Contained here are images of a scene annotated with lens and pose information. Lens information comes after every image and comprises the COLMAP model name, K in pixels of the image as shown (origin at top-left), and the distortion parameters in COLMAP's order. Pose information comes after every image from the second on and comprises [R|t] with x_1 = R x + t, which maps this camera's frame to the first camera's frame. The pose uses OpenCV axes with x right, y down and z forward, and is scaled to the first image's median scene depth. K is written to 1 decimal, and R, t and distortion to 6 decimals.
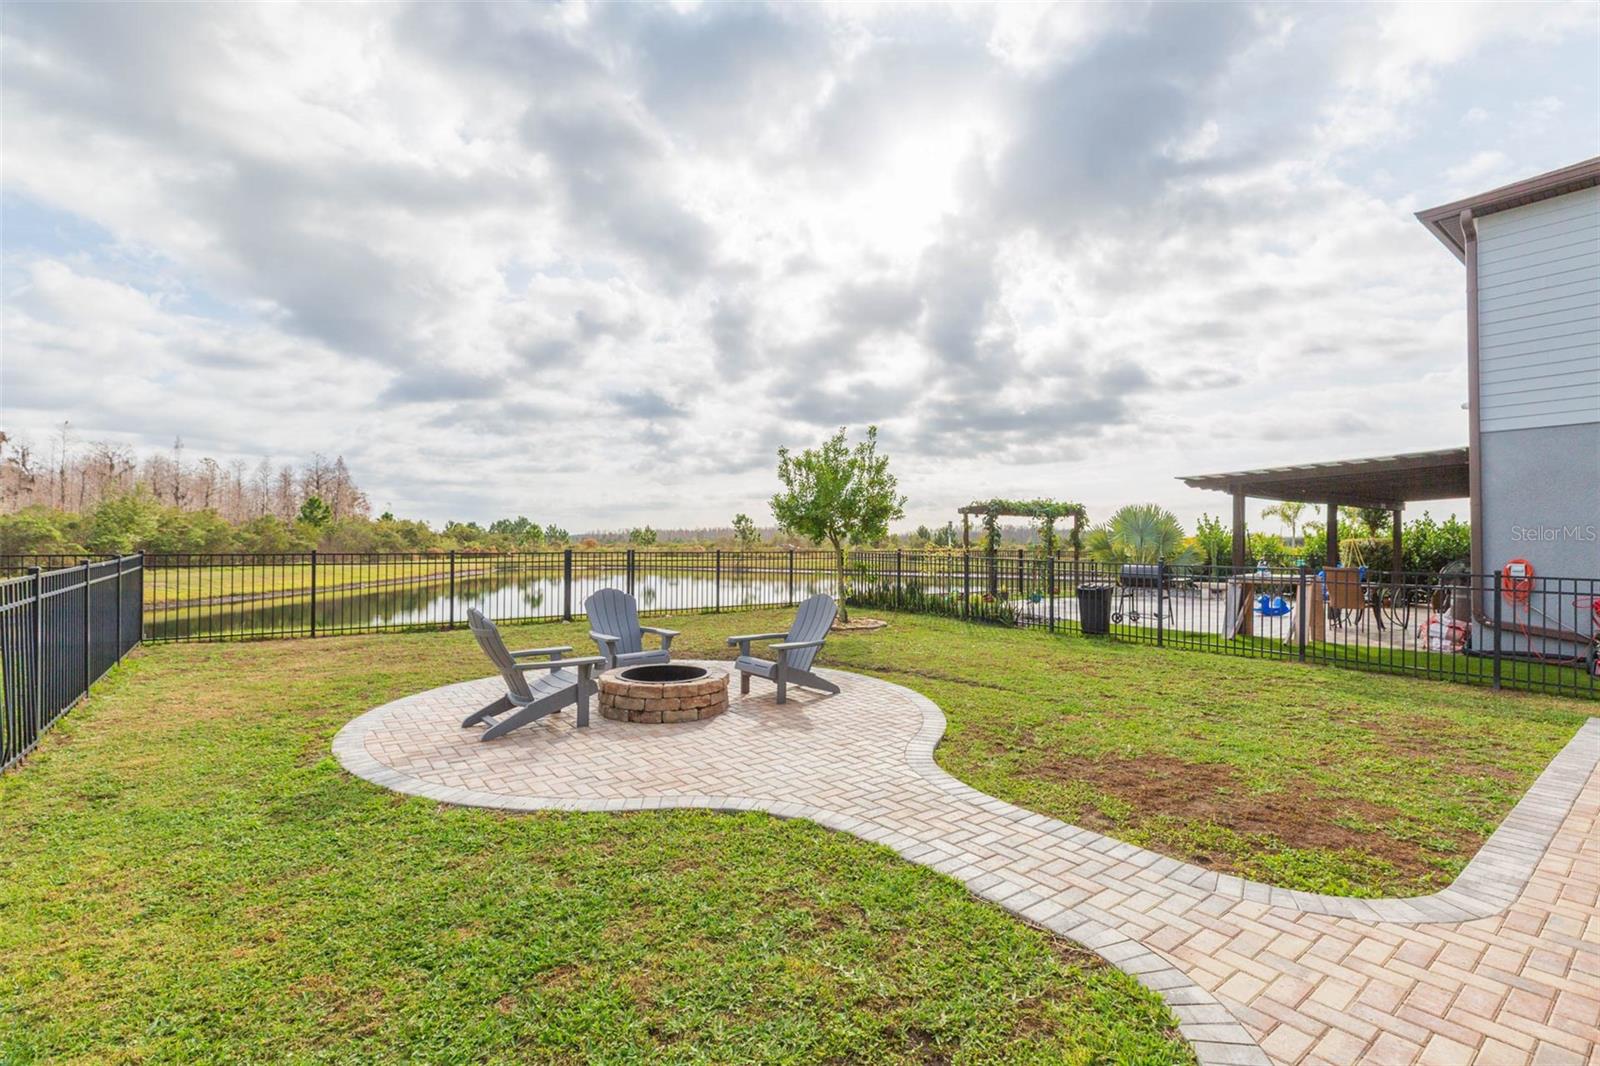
lens RADIAL K [[727.7, 0, 808.6], [0, 727.7, 540.6], [0, 0, 1]] dist [0.007065, -0.001729]
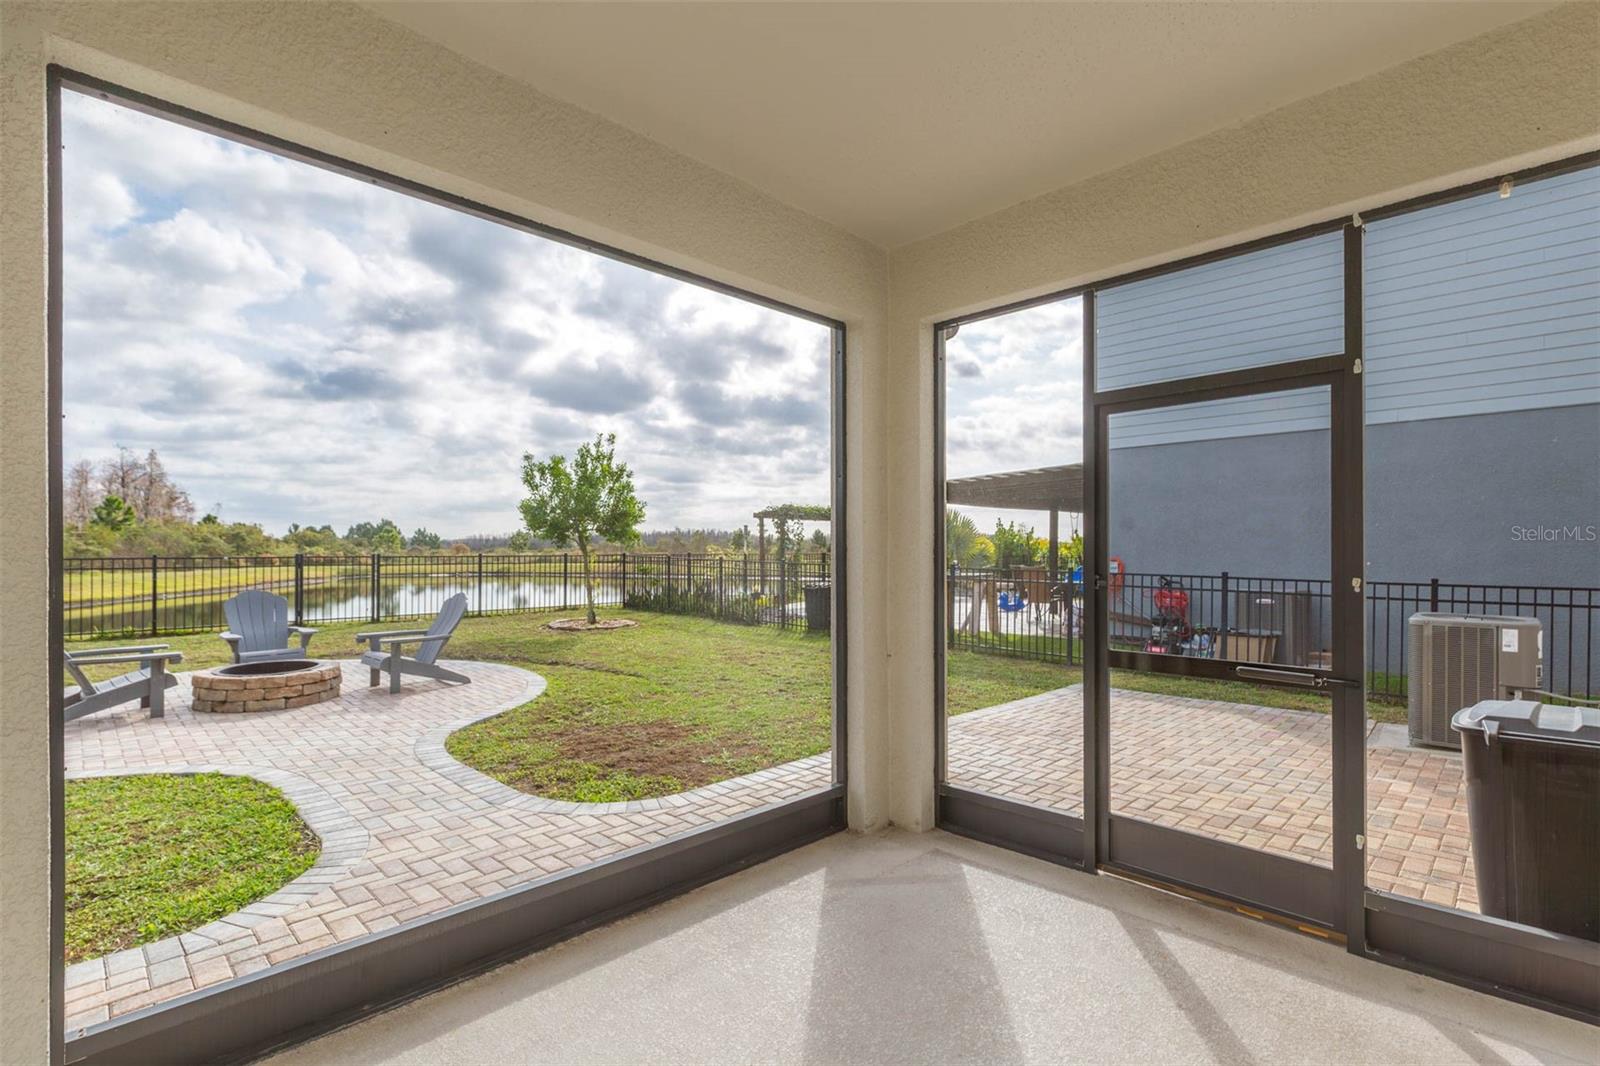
lens RADIAL K [[727.7, 0, 740.8], [0, 727.7, 552.7], [0, 0, 1]] dist [0.007065, -0.001729]
pose [[0.990307, -0.004048, 0.138840, 0.378125], [0.002557, 0.999937, 0.010915, 0.003934], [-0.138876, -0.010455, 0.990255, -0.172294]]
